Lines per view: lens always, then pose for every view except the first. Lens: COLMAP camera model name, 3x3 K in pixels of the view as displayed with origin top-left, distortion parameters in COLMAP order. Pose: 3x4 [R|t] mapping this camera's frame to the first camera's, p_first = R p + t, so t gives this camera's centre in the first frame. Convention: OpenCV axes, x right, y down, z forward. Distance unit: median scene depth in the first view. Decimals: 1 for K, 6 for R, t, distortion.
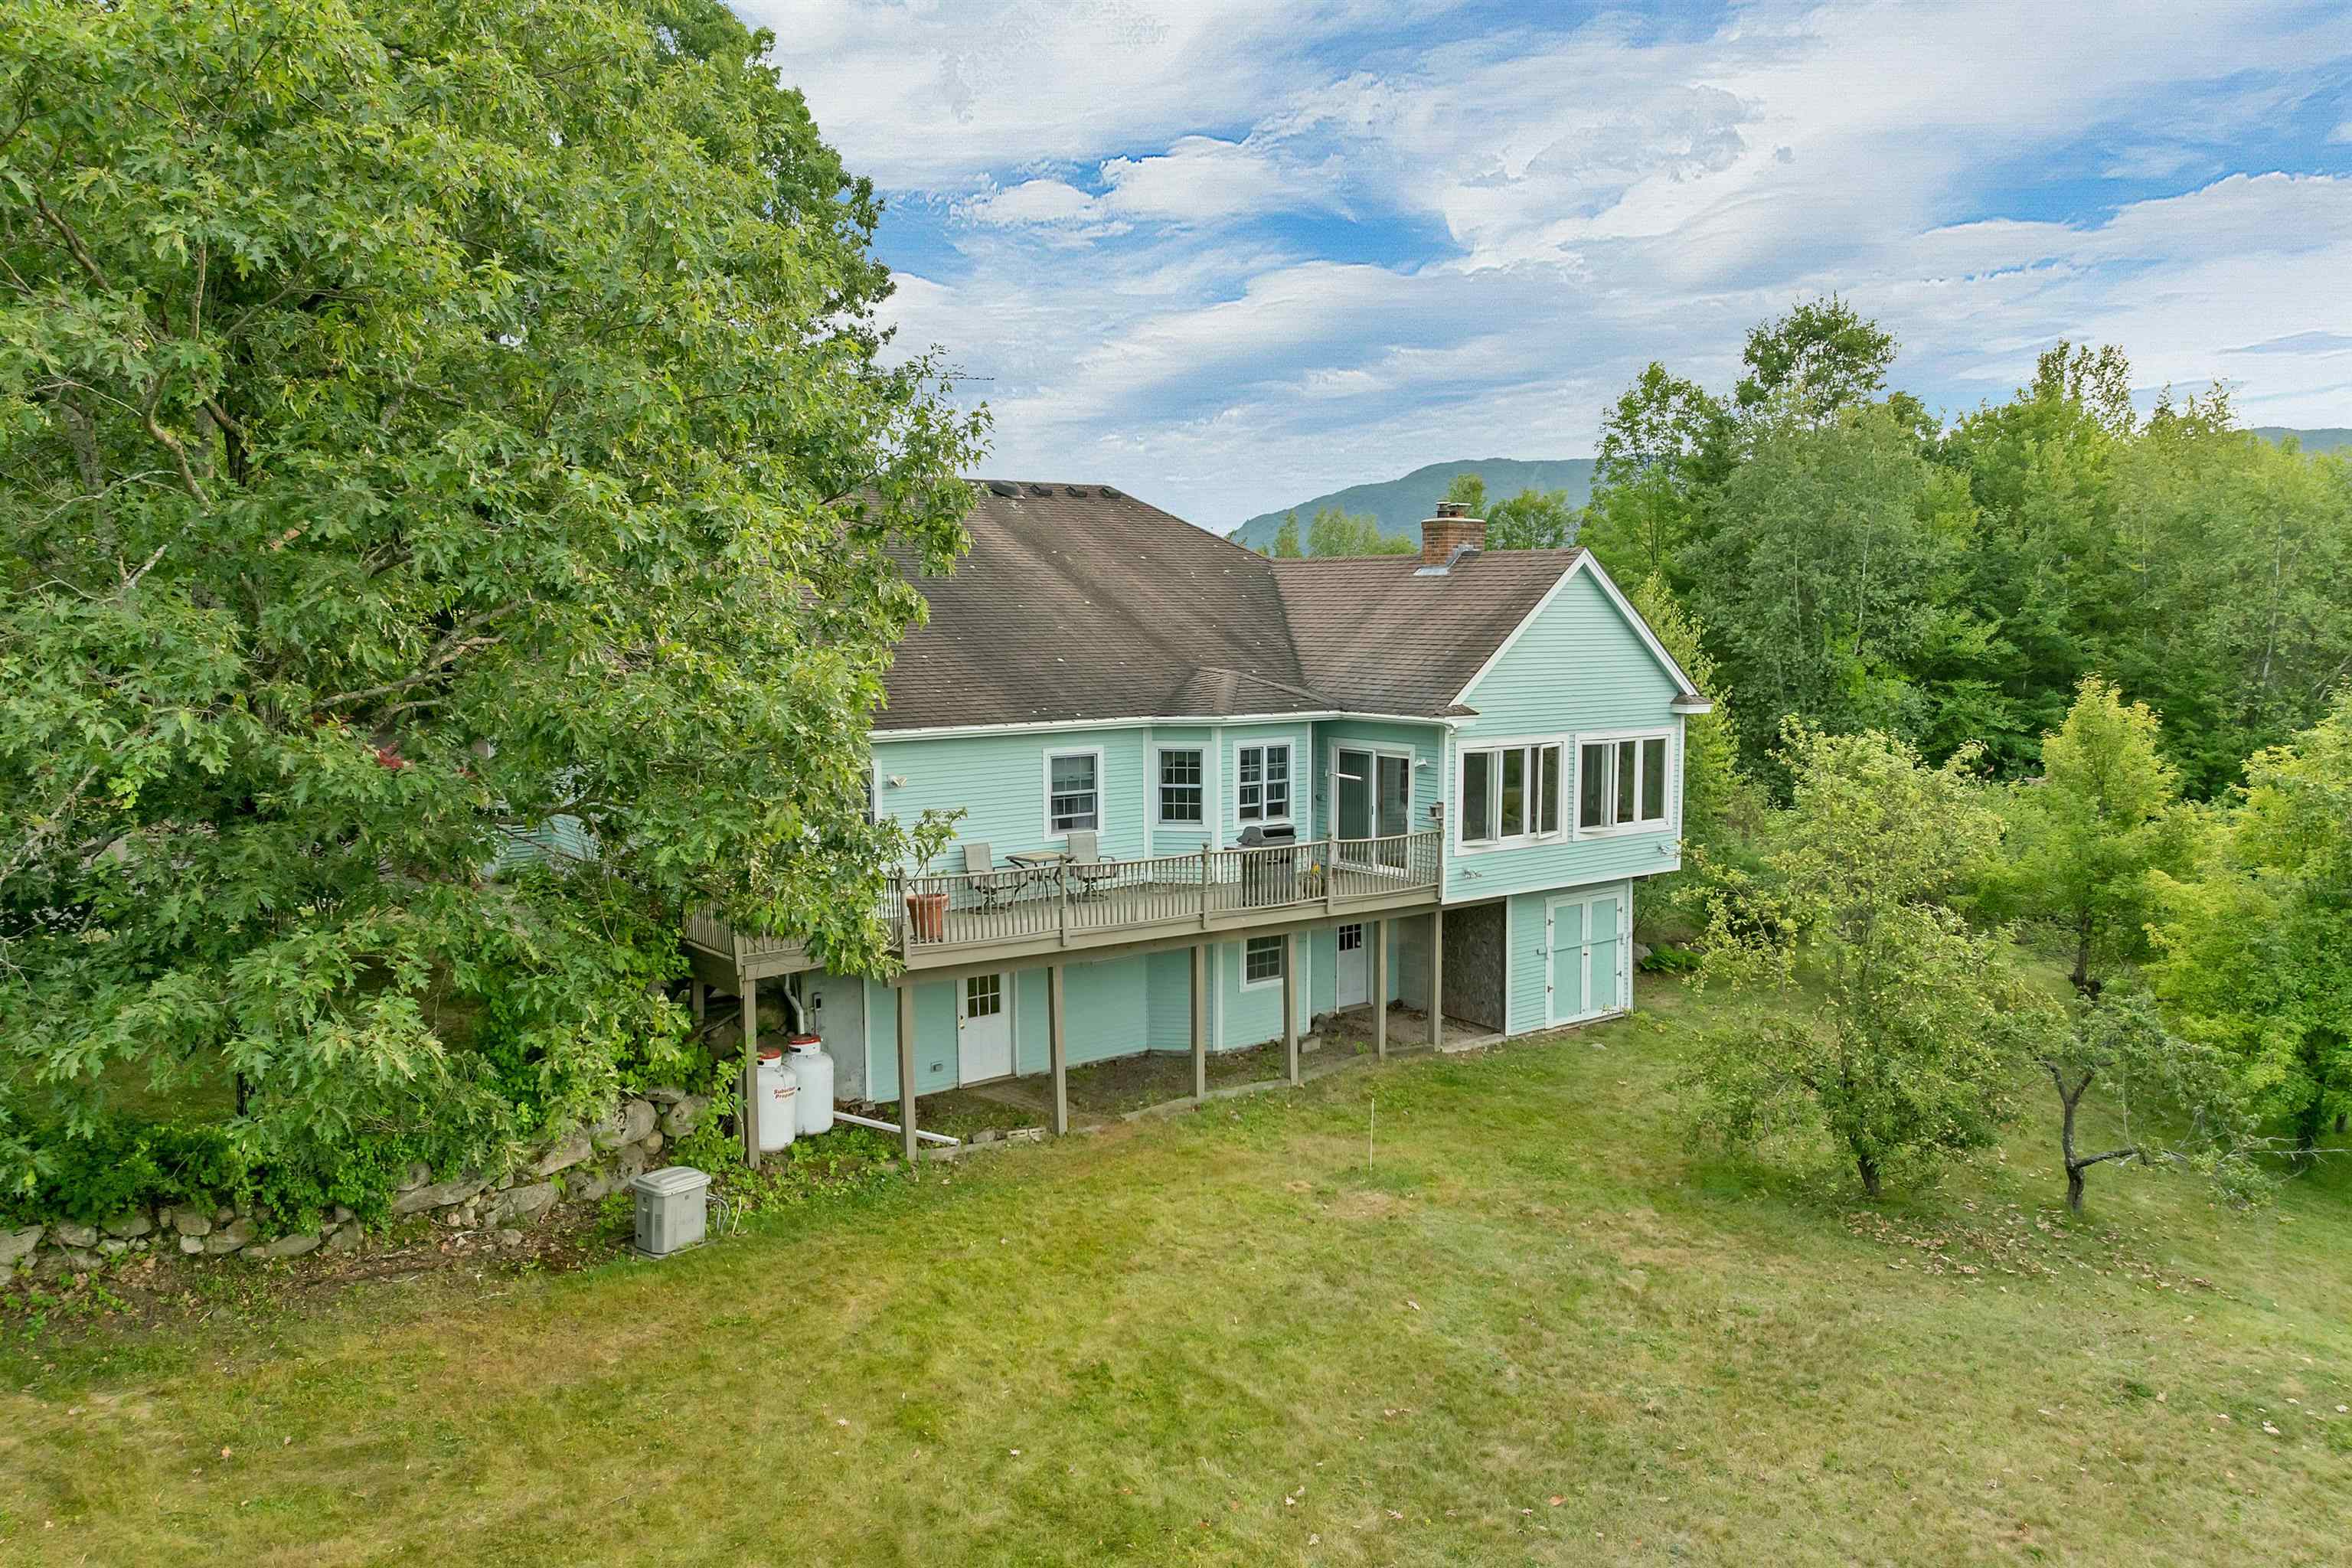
lens RADIAL K [[1698.8, 0, 1163.1], [0, 1698.8, 787.8], [0, 0, 1]] dist [-0.041159, 0.005335]
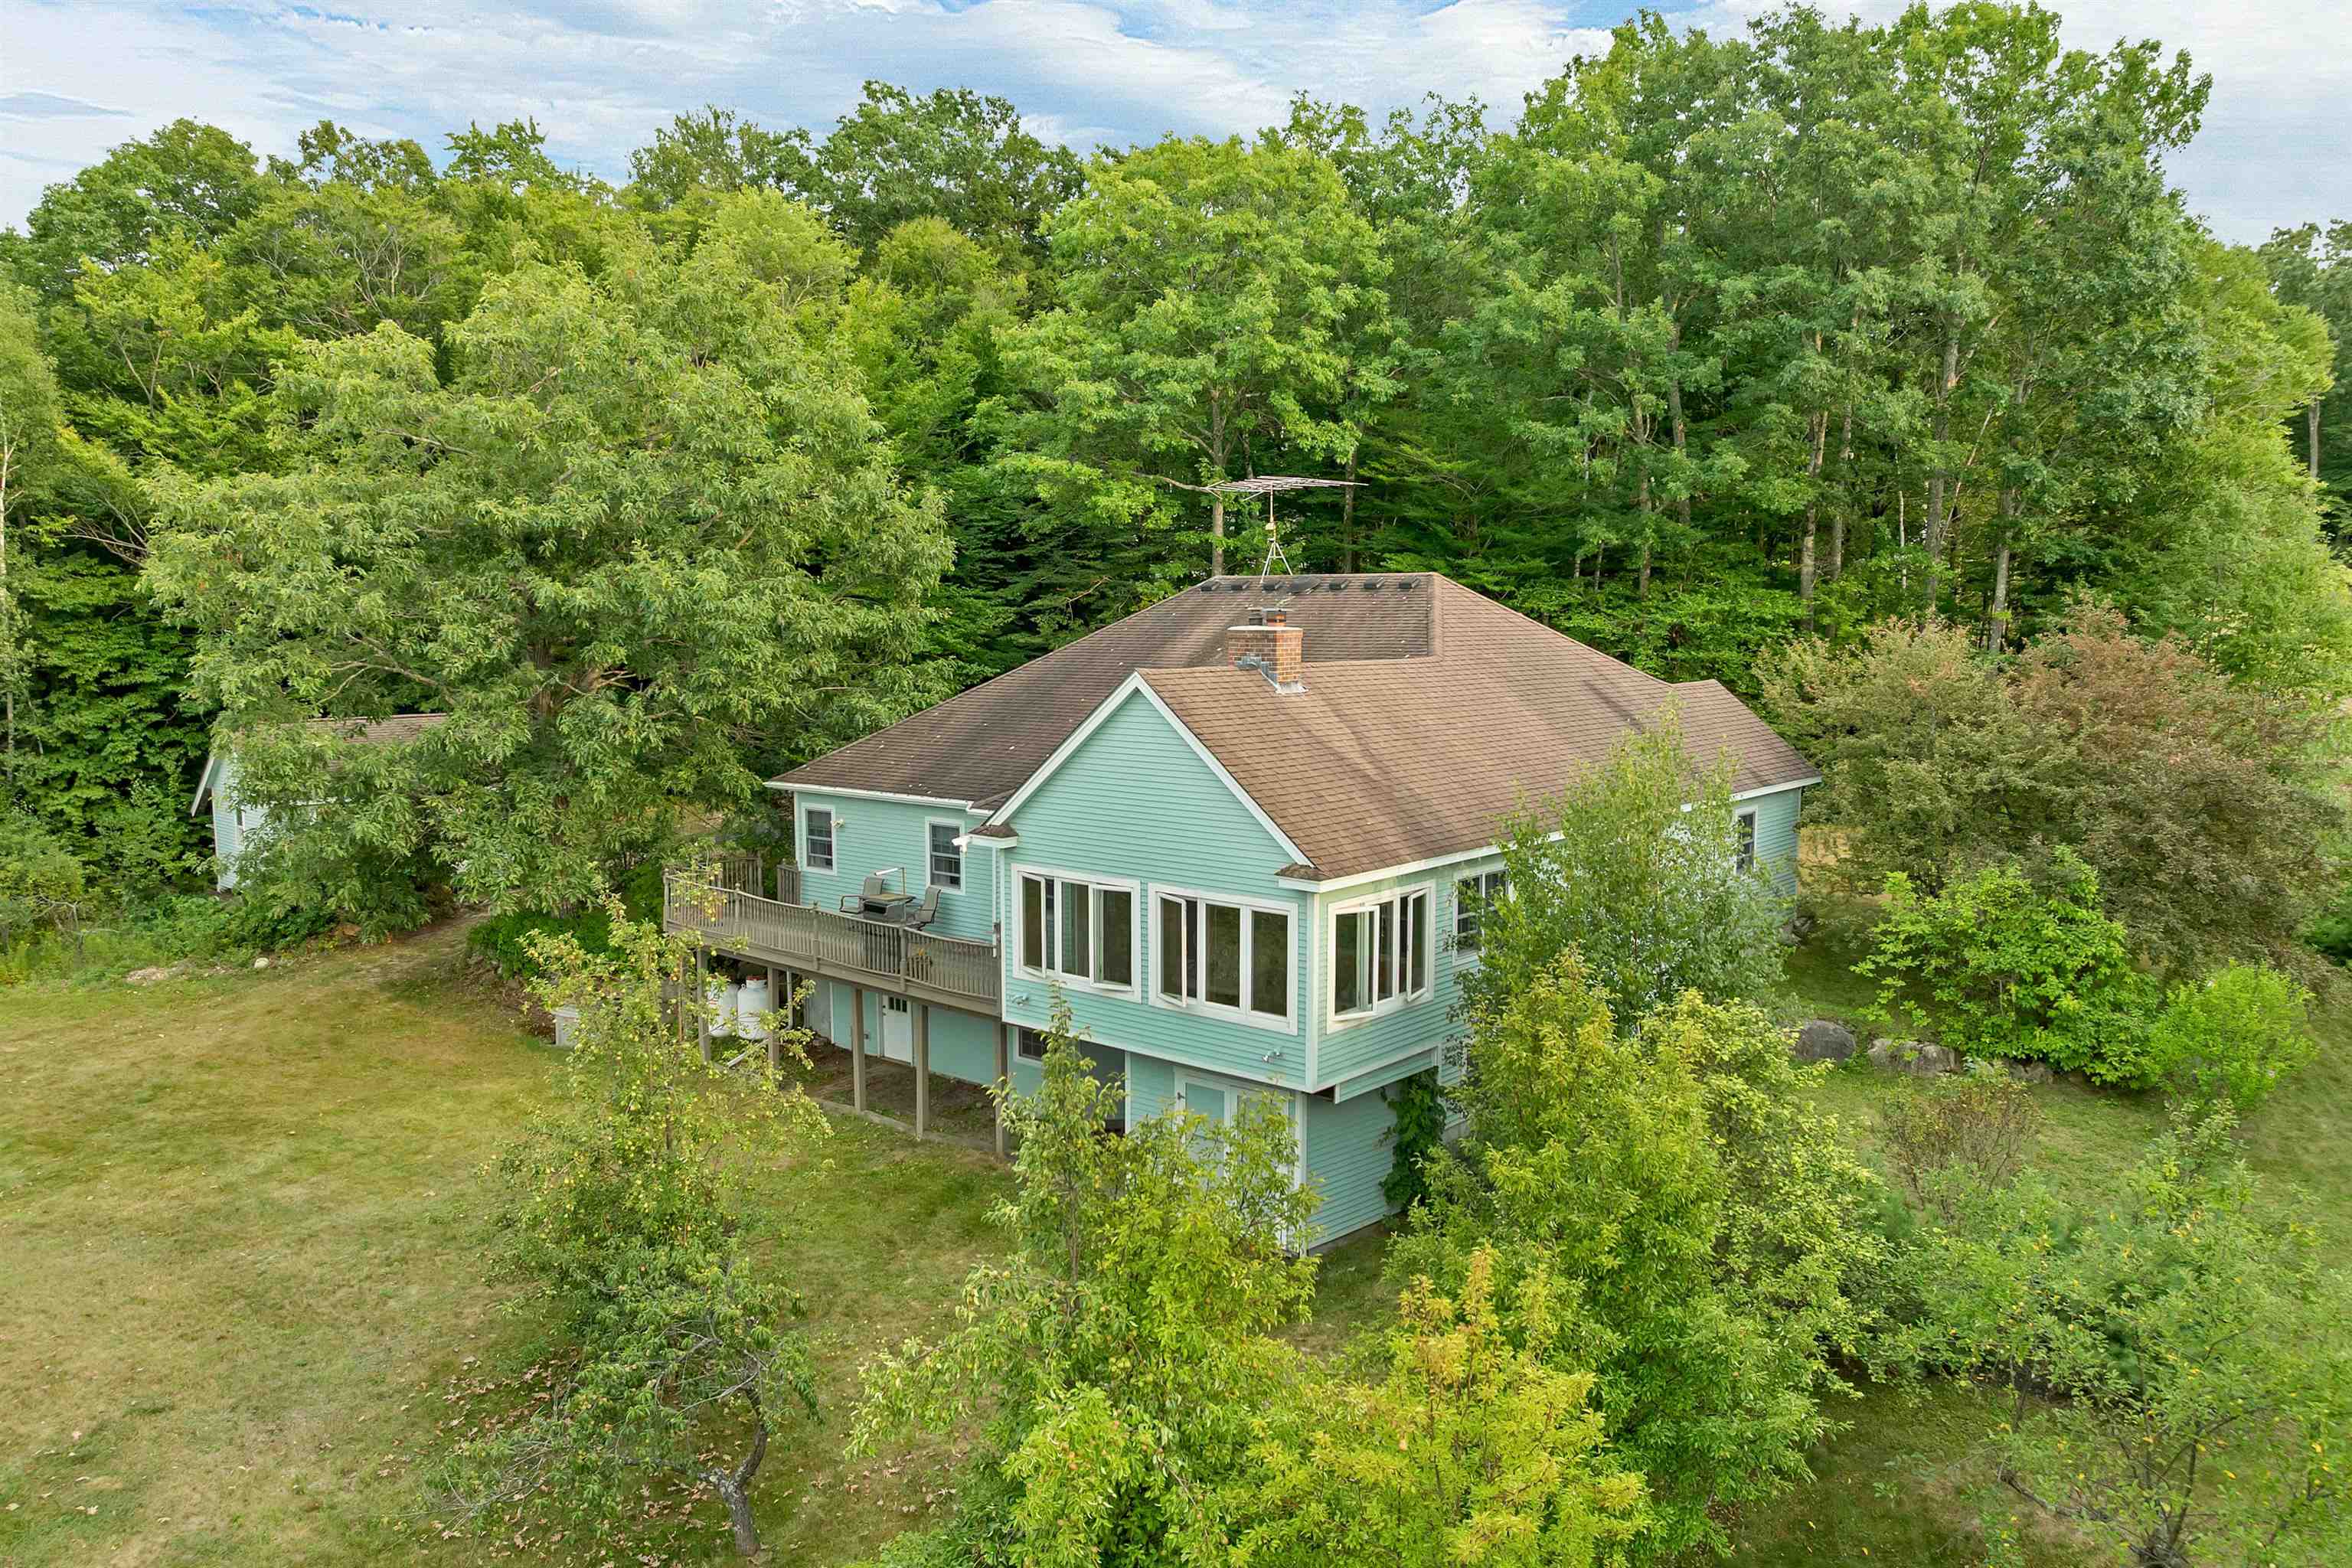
lens RADIAL K [[1698.8, 0, 1179.9], [0, 1698.8, 787.9], [0, 0, 1]] dist [-0.041159, 0.005335]
pose [[0.220110, 0.106138, -0.969684, 1.112765], [-0.102824, 0.991049, 0.085137, -0.159689], [0.970041, 0.080967, 0.229053, 0.831018]]
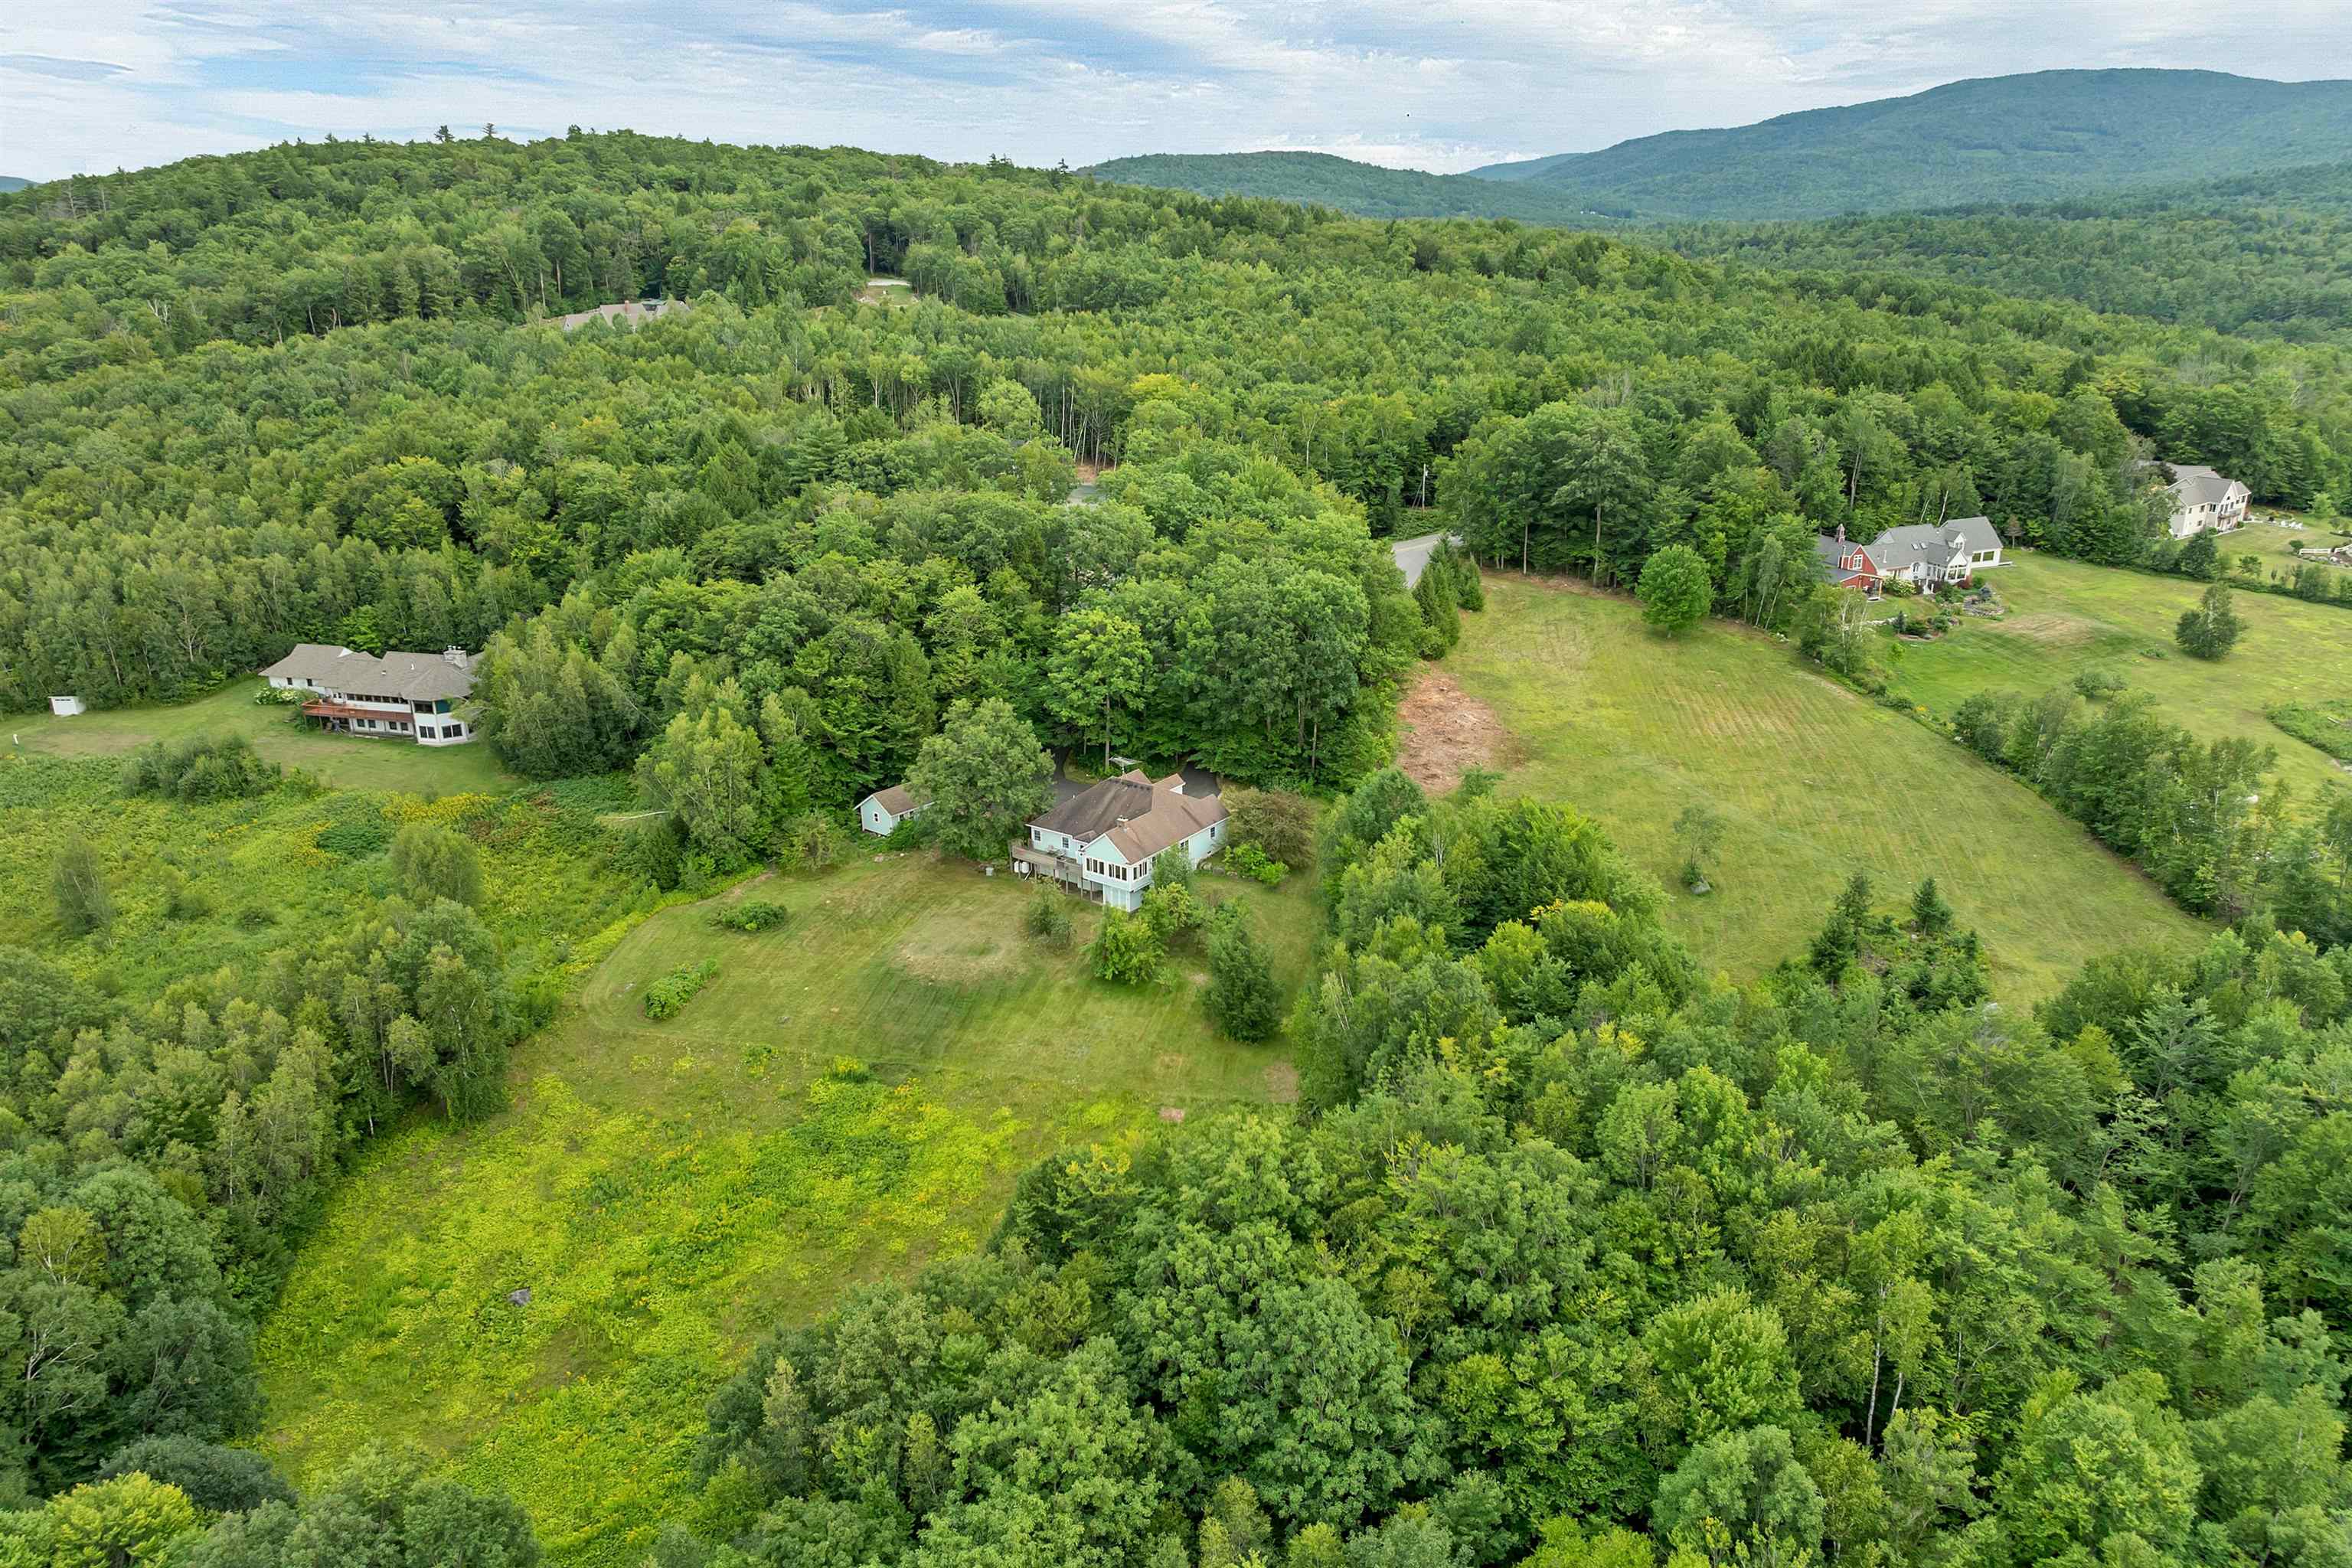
lens RADIAL K [[1698.8, 0, 1177.0], [0, 1698.8, 784.5], [0, 0, 1]] dist [-0.041159, 0.005335]
pose [[0.300742, 0.317255, -0.899391, 5.777901], [-0.093012, 0.948310, 0.303409, -2.191384], [0.949159, -0.007593, 0.314705, -0.669932]]
